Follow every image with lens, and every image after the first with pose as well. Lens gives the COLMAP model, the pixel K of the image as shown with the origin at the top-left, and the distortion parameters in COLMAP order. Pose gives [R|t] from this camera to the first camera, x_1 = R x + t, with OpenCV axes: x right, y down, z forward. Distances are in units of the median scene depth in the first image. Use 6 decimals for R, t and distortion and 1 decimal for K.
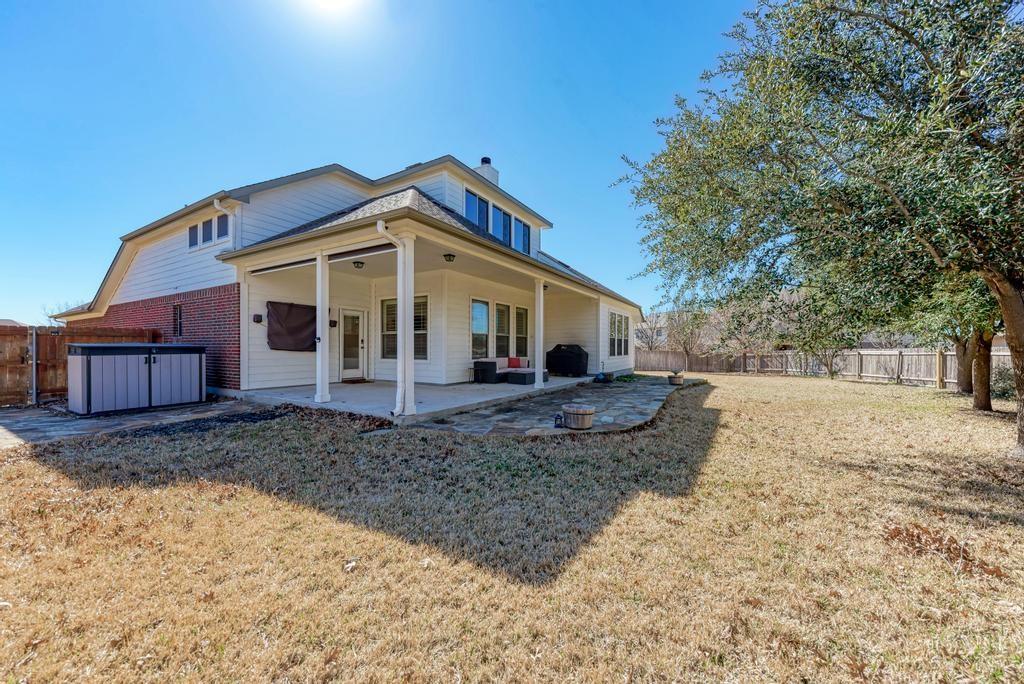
lens RADIAL K [[373.0, 0, 516.6], [0, 373.0, 347.2], [0, 0, 1]] dist [-0.003581, -0.000380]
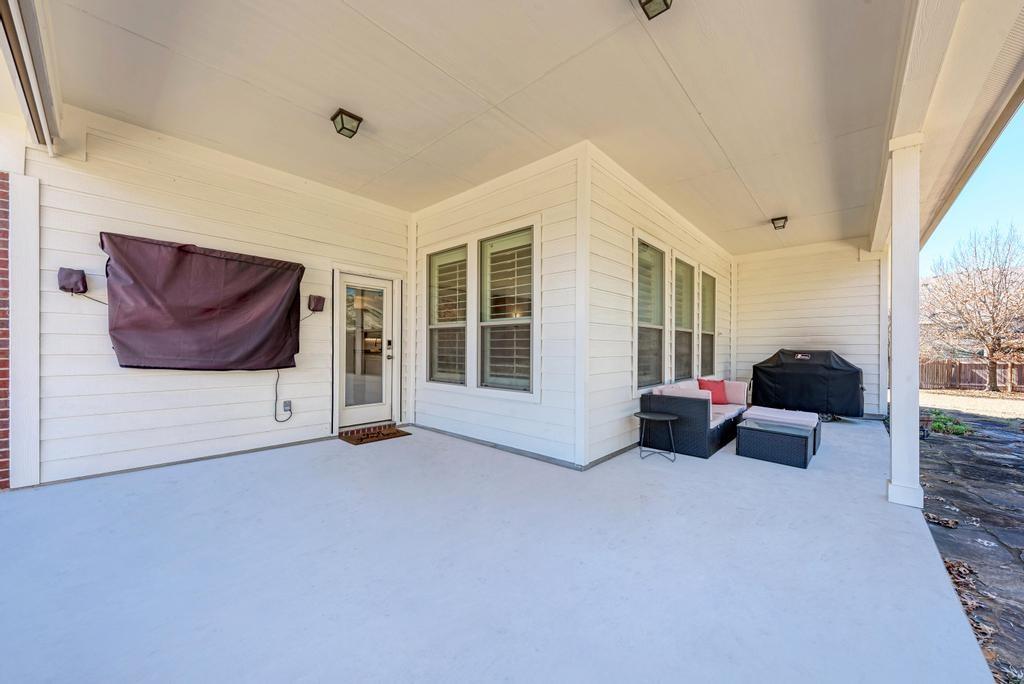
lens RADIAL K [[373.0, 0, 510.2], [0, 373.0, 344.7], [0, 0, 1]] dist [-0.003581, -0.000380]
pose [[0.979402, 0.001895, -0.201912, -0.170928], [-0.003206, 0.999976, -0.006168, -0.012565], [0.201895, 0.006689, 0.979384, 0.576761]]
